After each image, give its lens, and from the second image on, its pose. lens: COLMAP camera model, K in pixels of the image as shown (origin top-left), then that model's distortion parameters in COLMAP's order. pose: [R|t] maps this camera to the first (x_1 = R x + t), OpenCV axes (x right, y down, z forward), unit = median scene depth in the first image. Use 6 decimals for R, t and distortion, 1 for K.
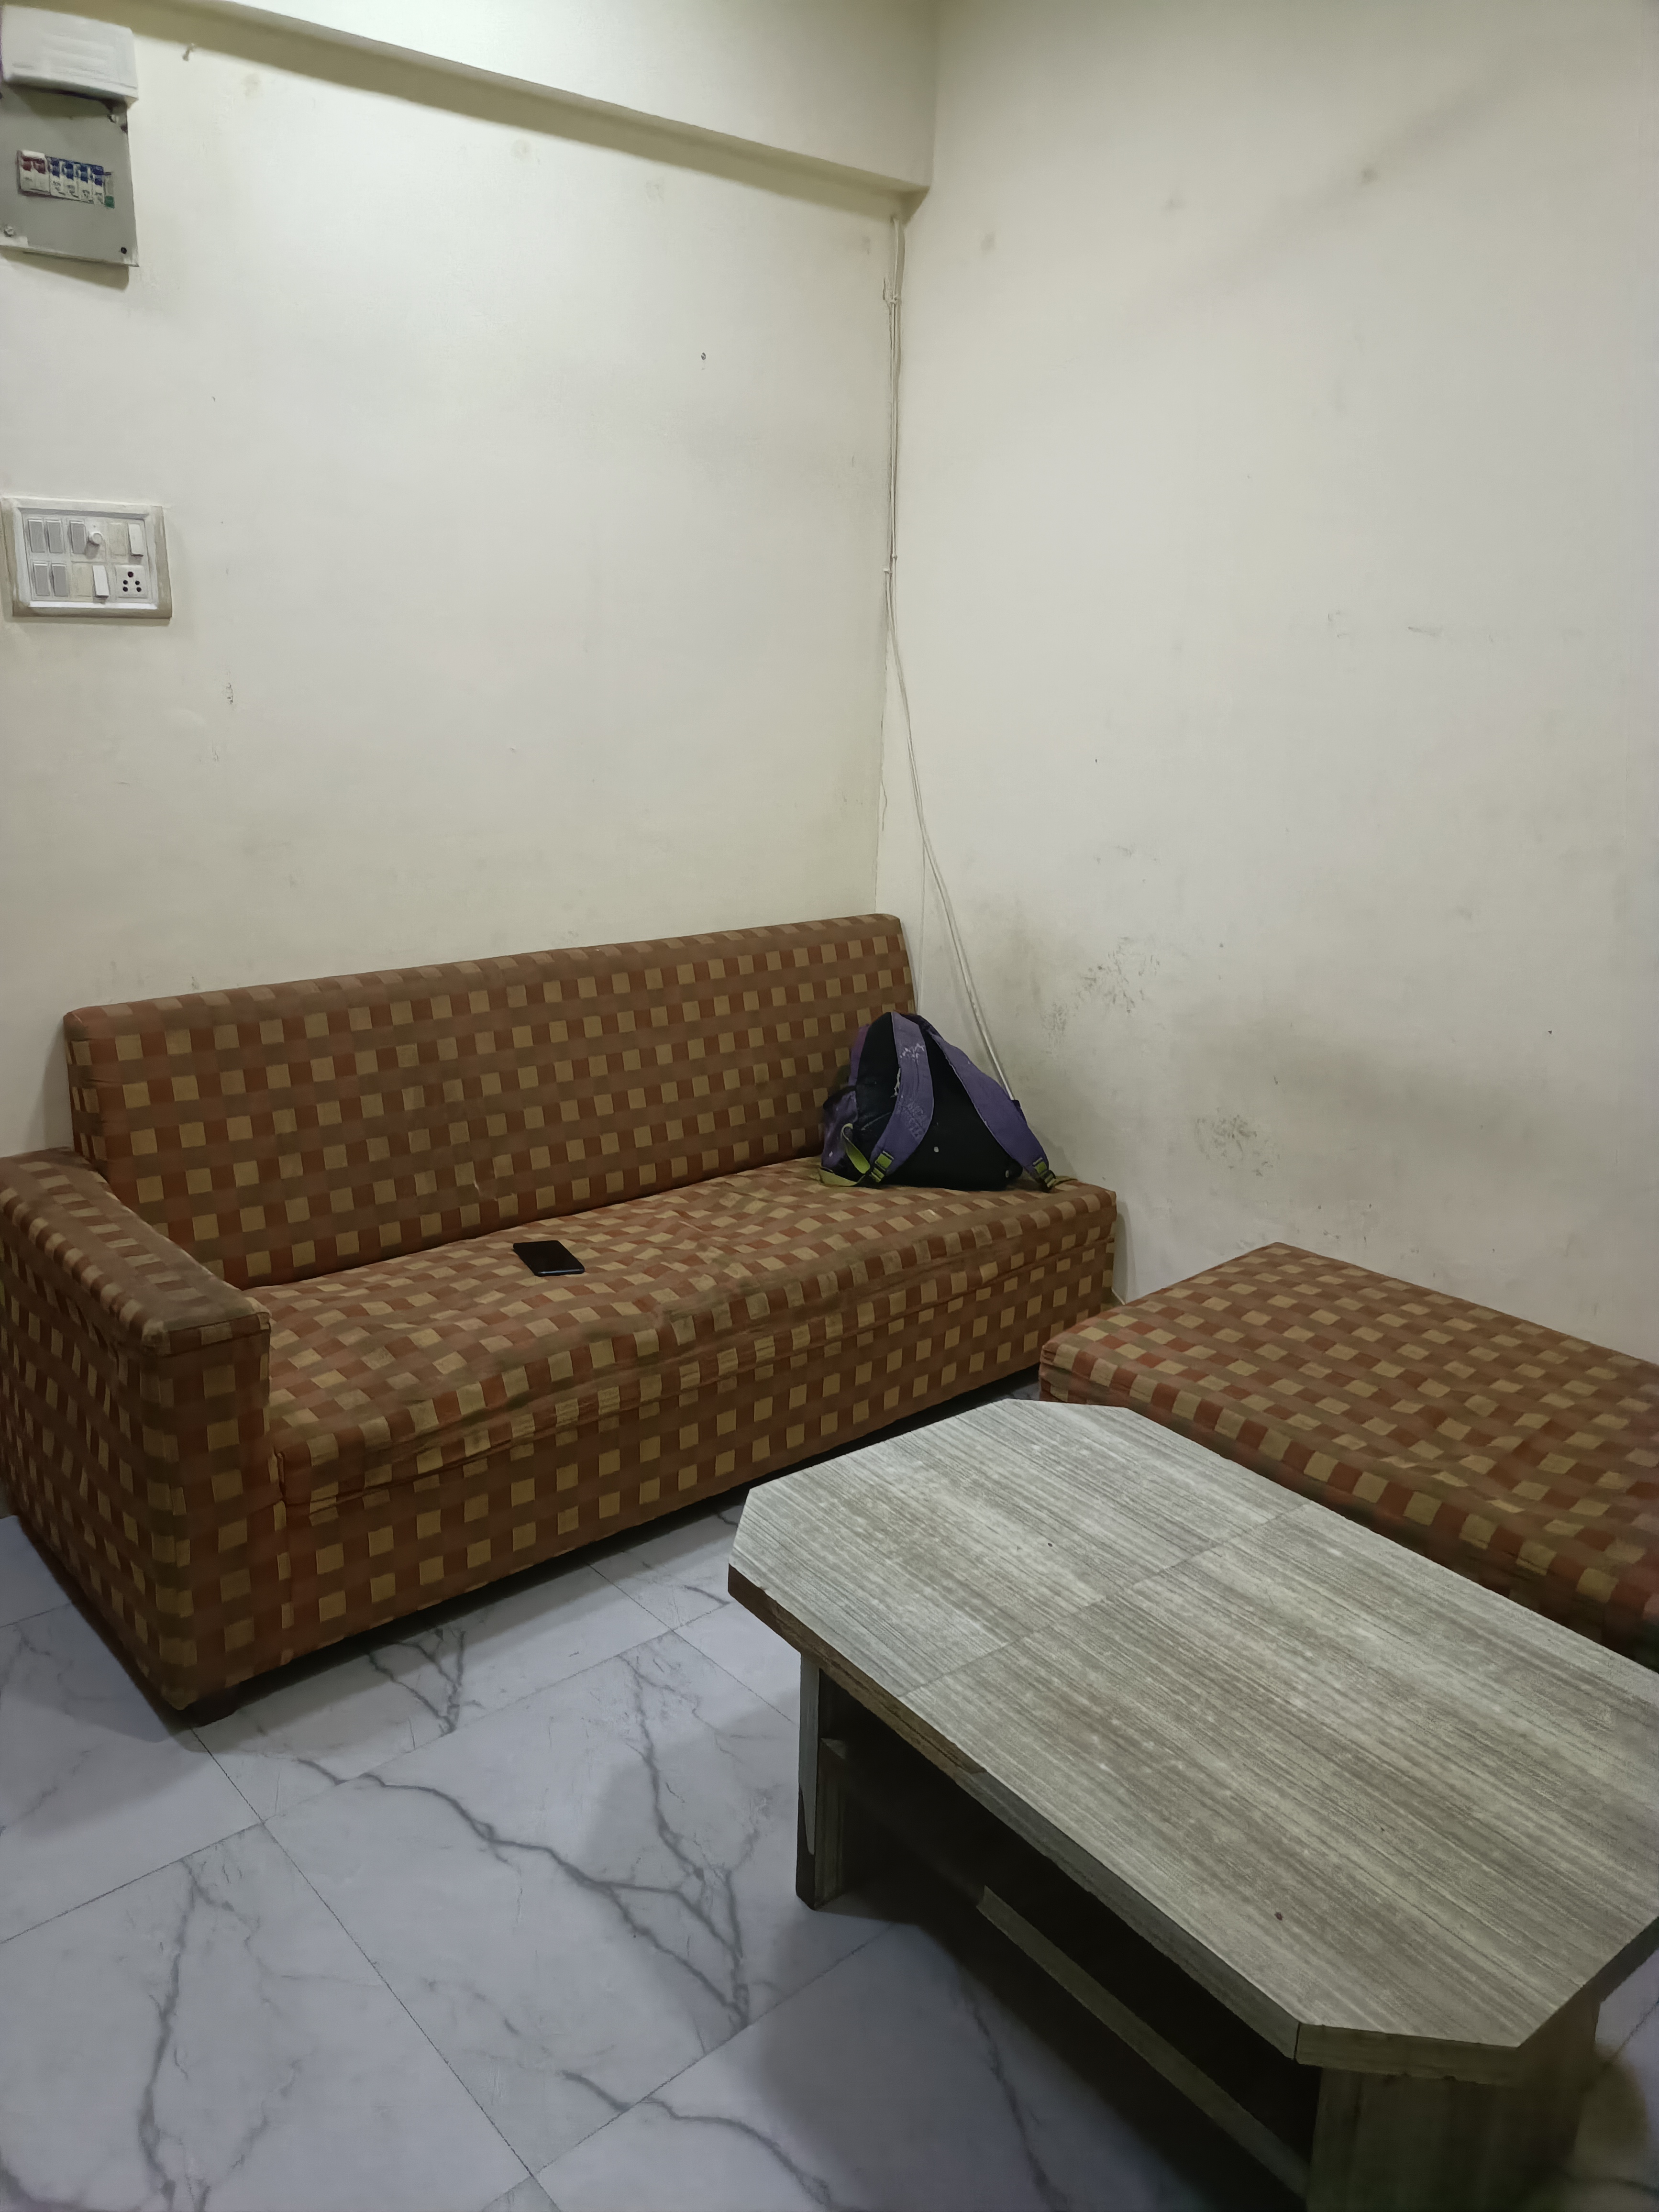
lens RADIAL K [[1576.3, 0, 849.2], [0, 1576.3, 1100.8], [0, 0, 1]] dist [0.002717, -0.030233]
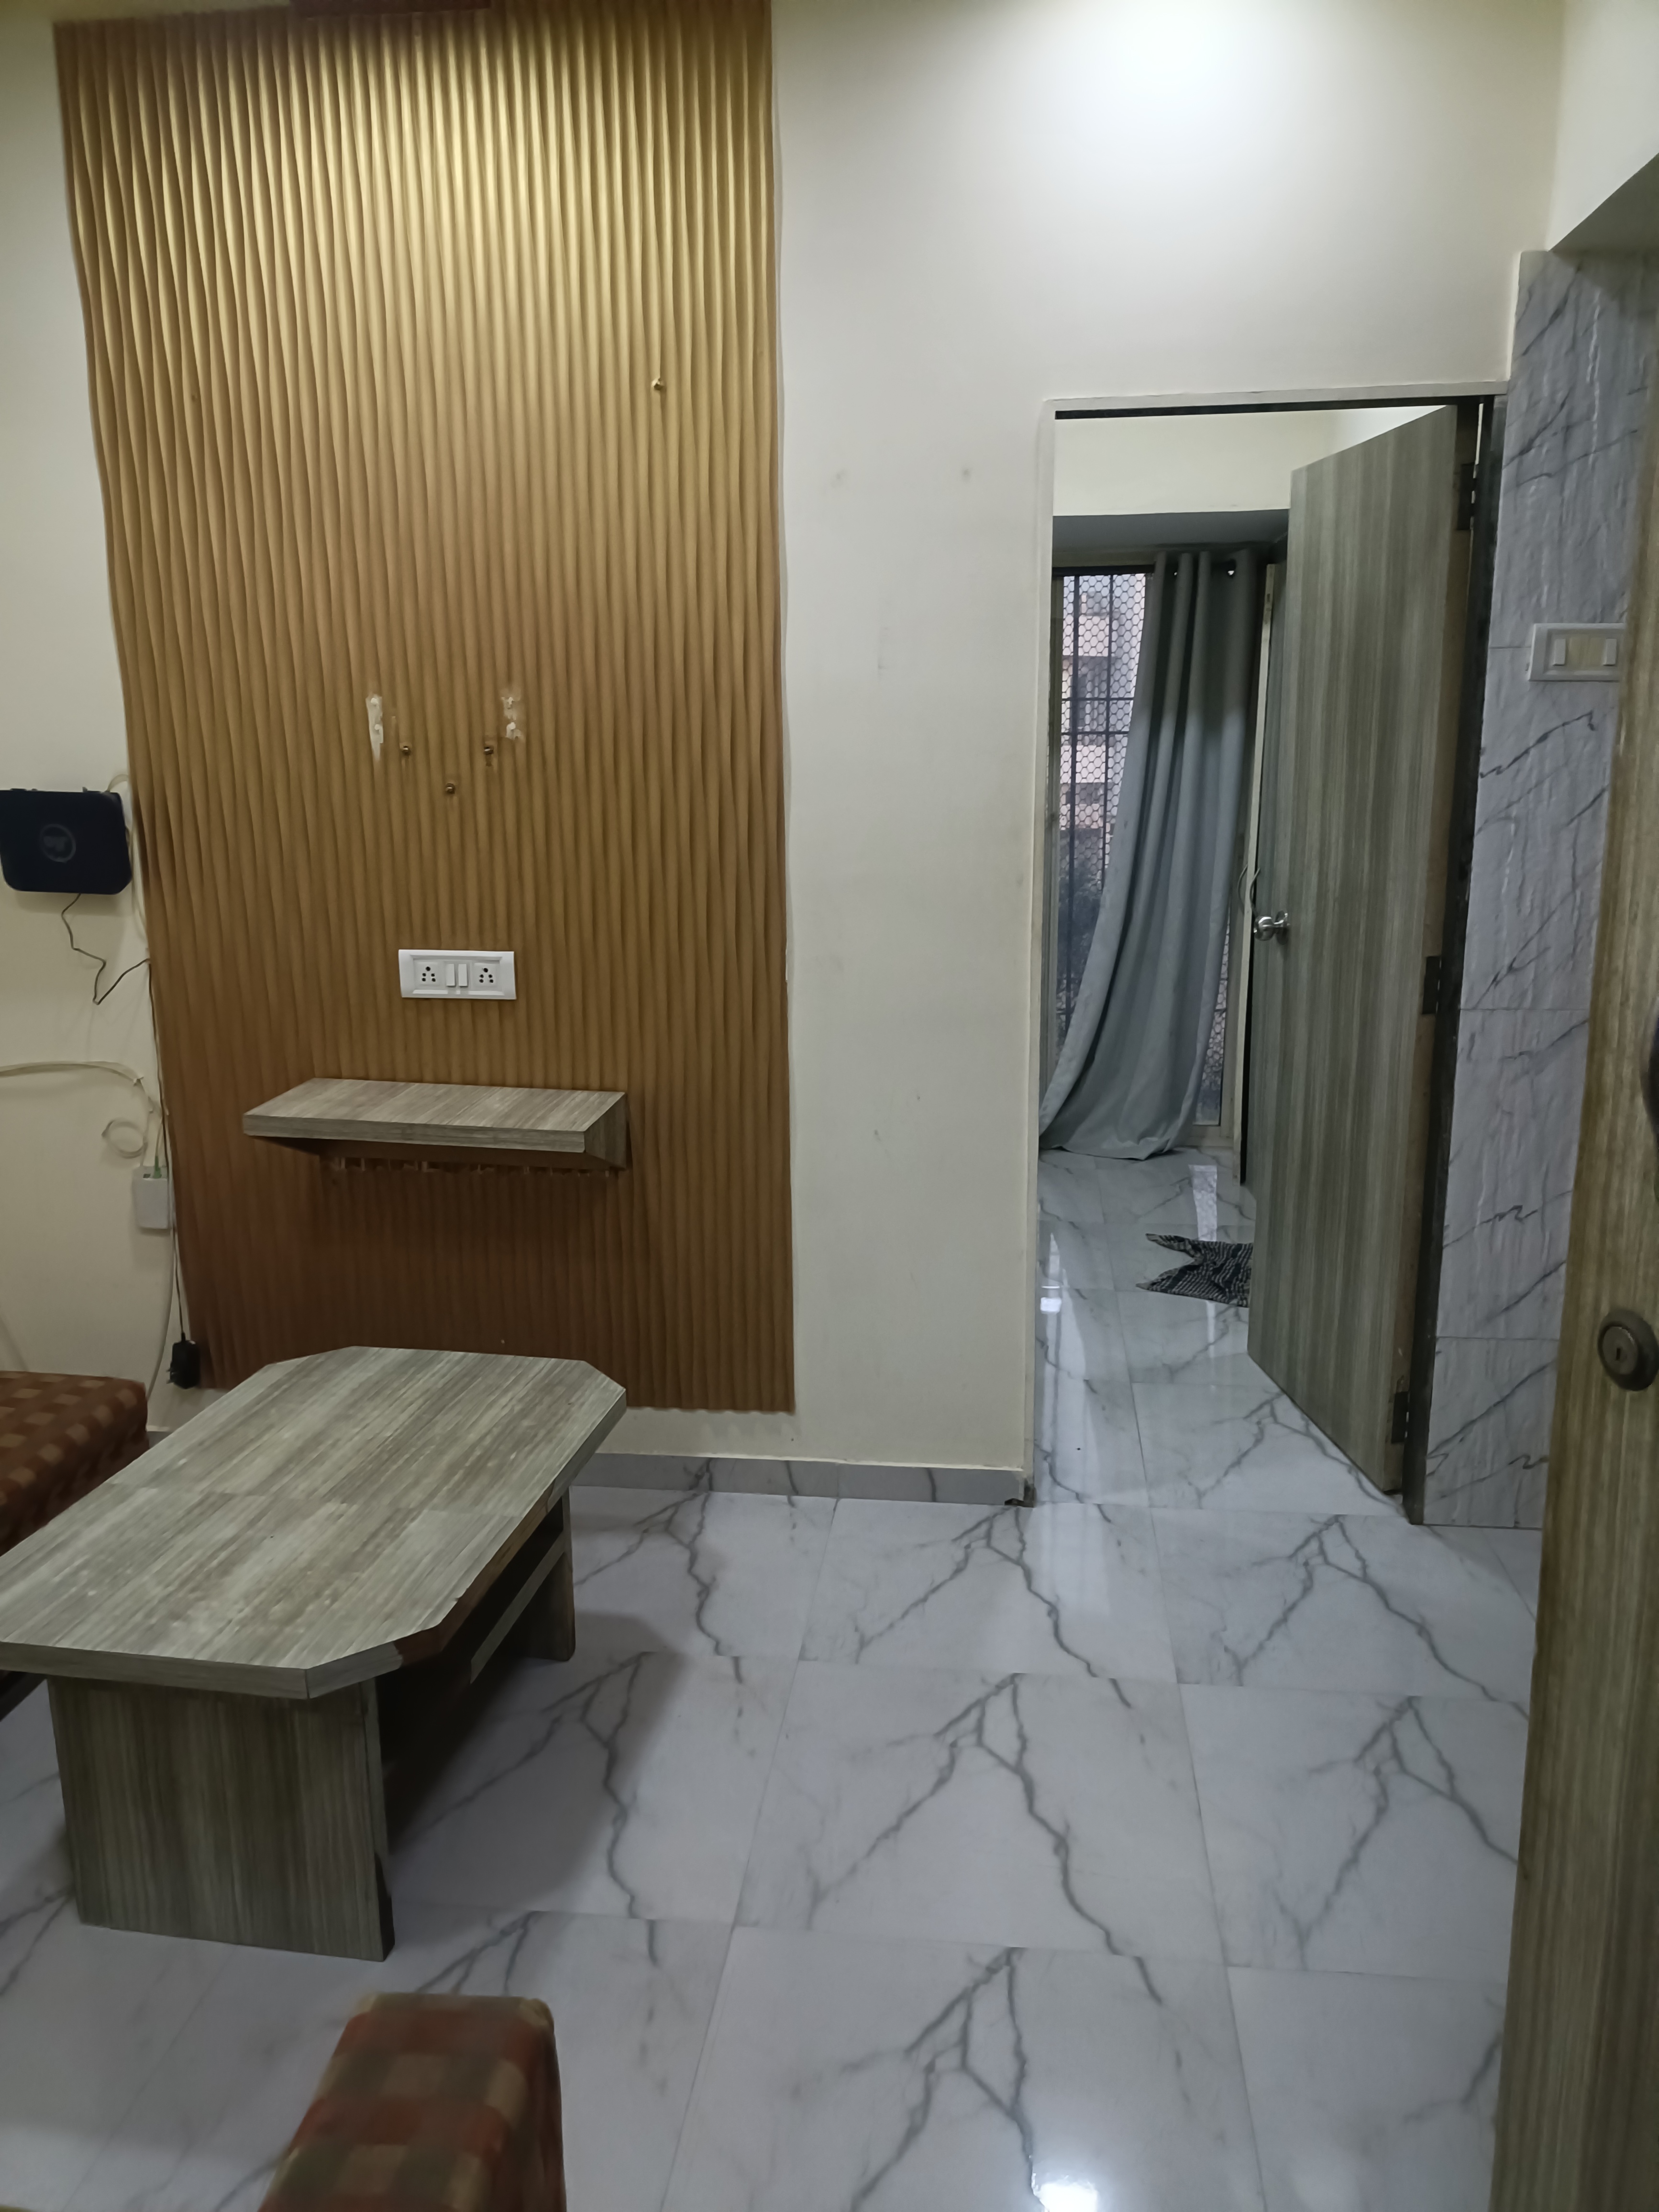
lens RADIAL K [[1578.7, 0, 842.5], [0, 1578.7, 1105.8], [0, 0, 1]] dist [0.010442, -0.061678]
pose [[-0.648890, -0.206284, 0.732386, -0.763785], [0.193979, 0.885893, 0.421385, -0.341689], [-0.735740, 0.415500, -0.534833, 0.932828]]
